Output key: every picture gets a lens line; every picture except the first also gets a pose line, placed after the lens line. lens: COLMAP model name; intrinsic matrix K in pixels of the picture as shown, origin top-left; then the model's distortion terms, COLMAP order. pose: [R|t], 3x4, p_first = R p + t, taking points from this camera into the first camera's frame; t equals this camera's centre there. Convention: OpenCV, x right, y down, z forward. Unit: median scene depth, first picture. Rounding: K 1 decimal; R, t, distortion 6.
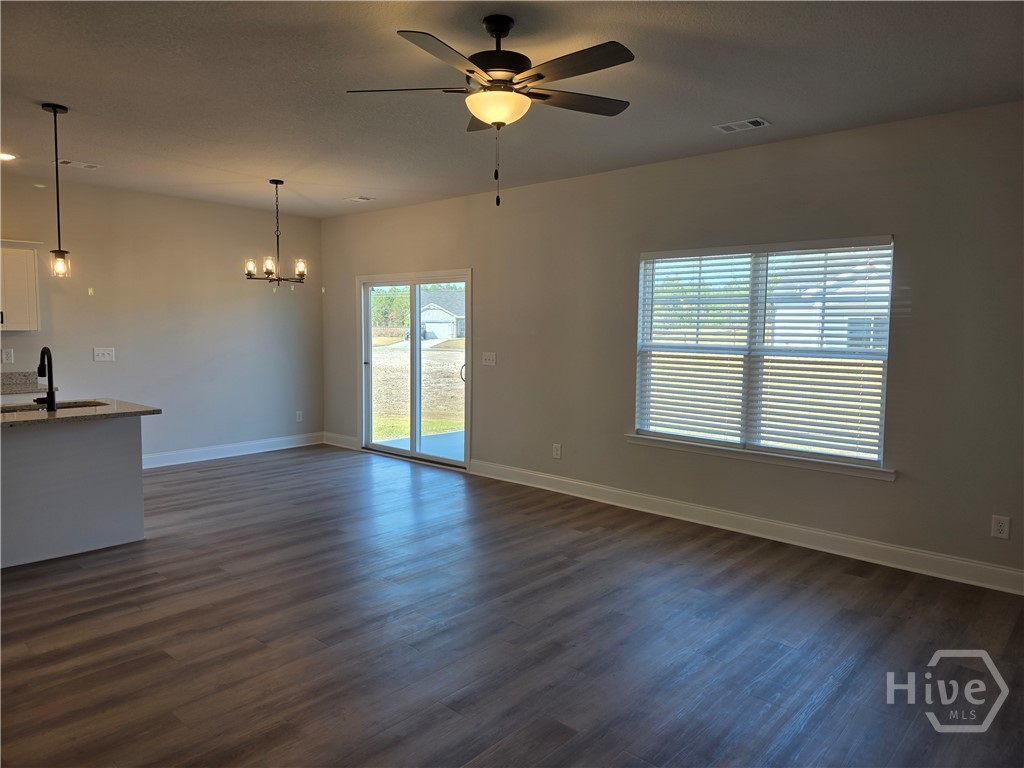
lens RADIAL K [[685.4, 0, 516.1], [0, 685.4, 386.5], [0, 0, 1]] dist [0.042909, -0.045682]
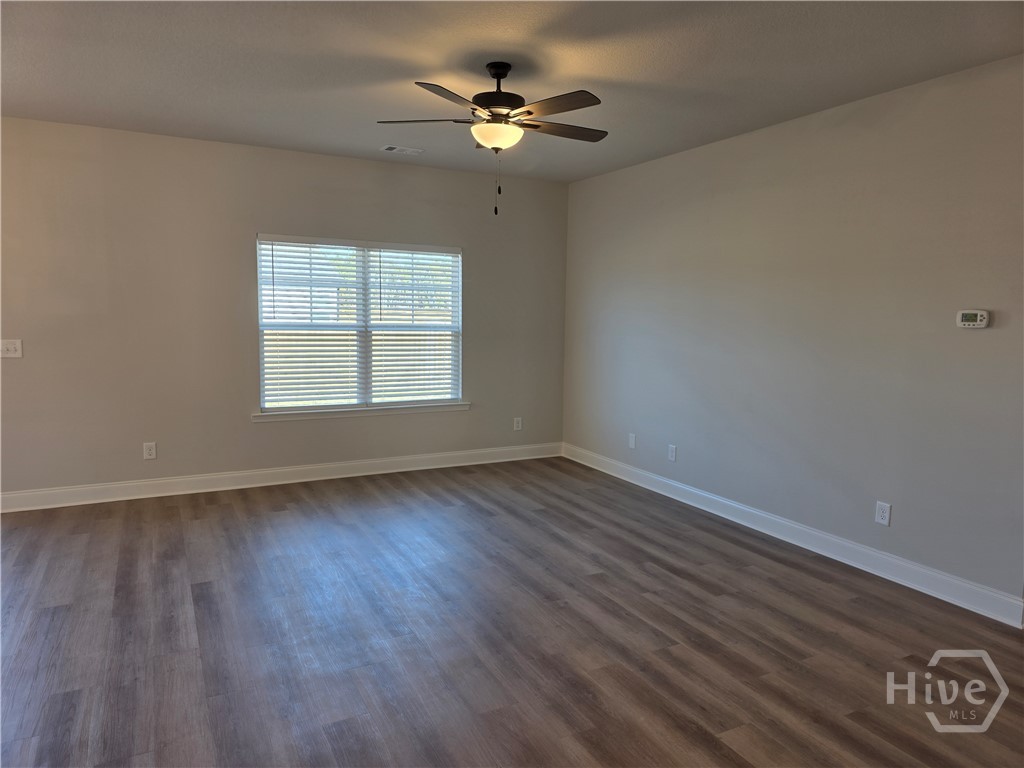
lens RADIAL K [[685.4, 0, 514.2], [0, 685.4, 384.1], [0, 0, 1]] dist [0.042909, -0.045682]
pose [[0.347630, -0.107849, 0.931409, -0.704291], [0.074287, 0.993408, 0.087302, -0.037247], [-0.934684, 0.038843, 0.353351, 0.313879]]
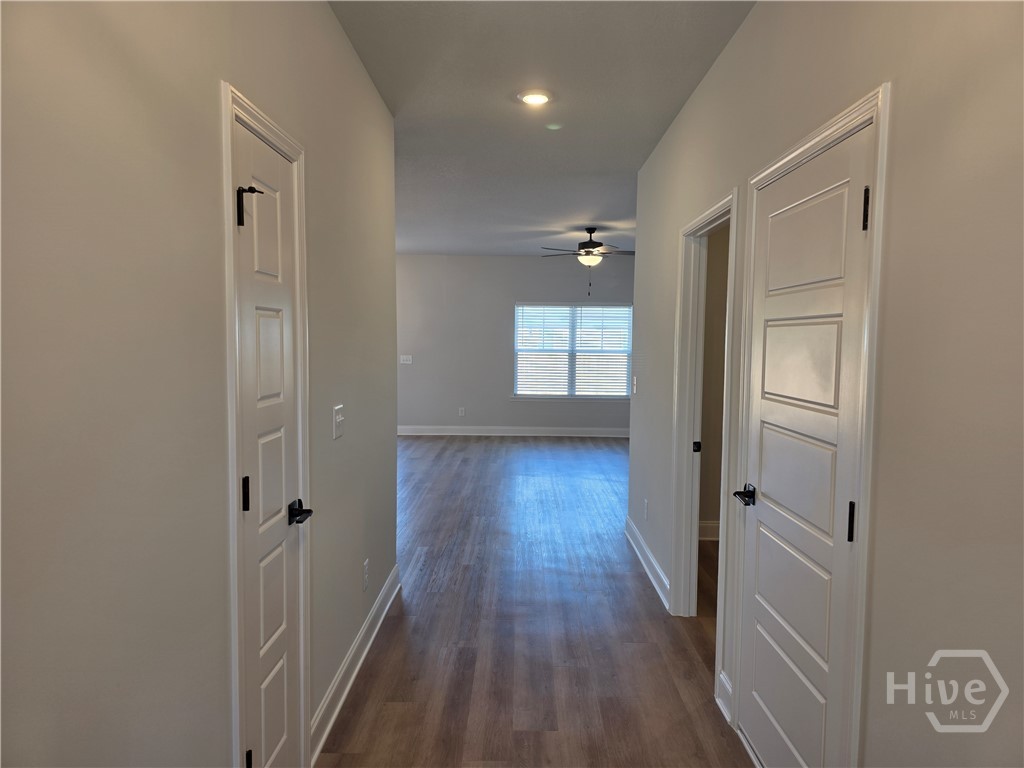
lens RADIAL K [[685.4, 0, 515.9], [0, 685.4, 384.1], [0, 0, 1]] dist [0.042909, -0.045682]
pose [[0.748122, -0.048160, 0.661812, -1.188825], [0.061373, 0.998110, 0.003255, 0.033101], [-0.660717, 0.038182, 0.749663, -0.477433]]
